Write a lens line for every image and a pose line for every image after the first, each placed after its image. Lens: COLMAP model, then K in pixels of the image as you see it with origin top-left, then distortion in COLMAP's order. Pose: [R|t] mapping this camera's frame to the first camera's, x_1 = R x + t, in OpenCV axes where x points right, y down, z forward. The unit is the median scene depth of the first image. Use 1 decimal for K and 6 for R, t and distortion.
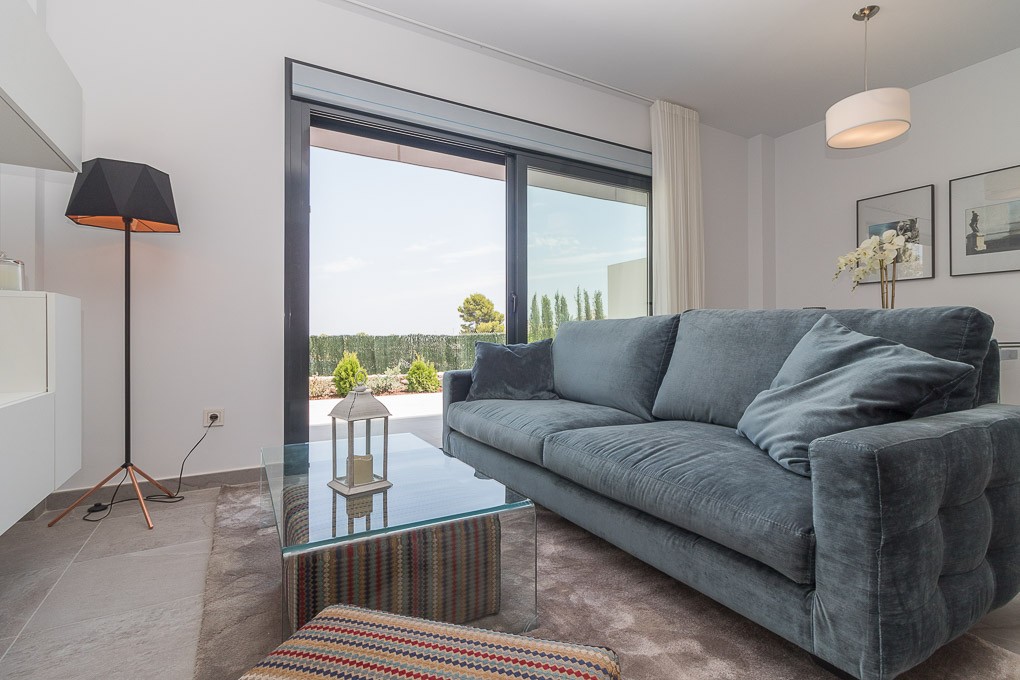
lens RADIAL K [[489.3, 0, 497.5], [0, 489.3, 333.2], [0, 0, 1]] dist [0.000025, 0.000501]
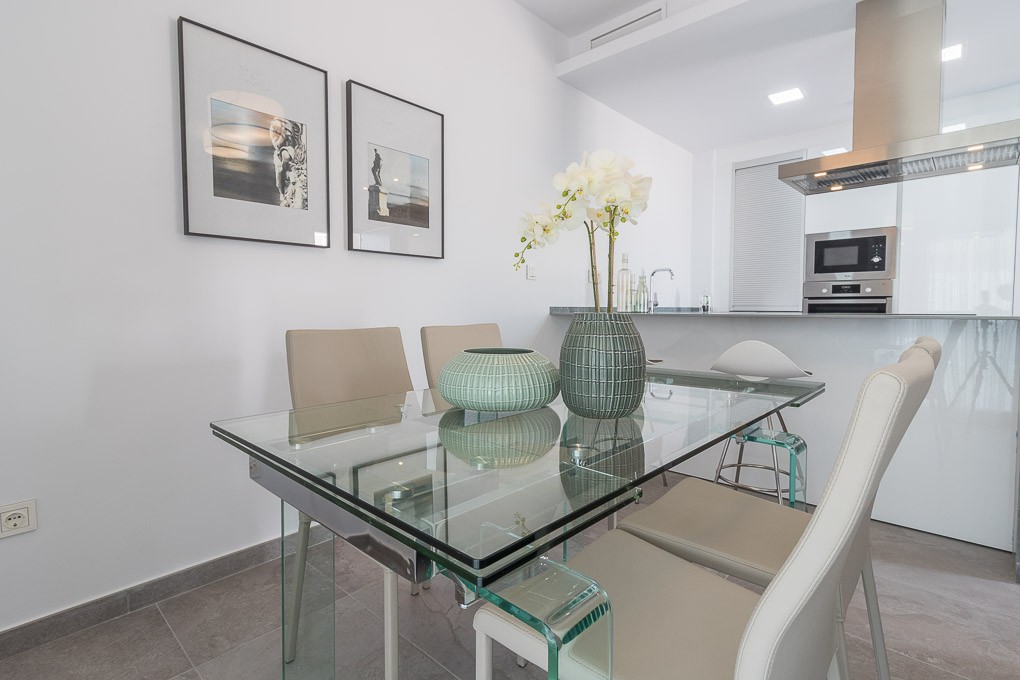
lens RADIAL K [[489.3, 0, 520.2], [0, 489.3, 334.8], [0, 0, 1]] dist [0.000025, 0.000501]
pose [[-0.331397, -0.050883, 0.942118, 0.373749], [-0.005032, 0.998626, 0.052165, -0.057026], [-0.943478, 0.012547, -0.331197, 1.226012]]
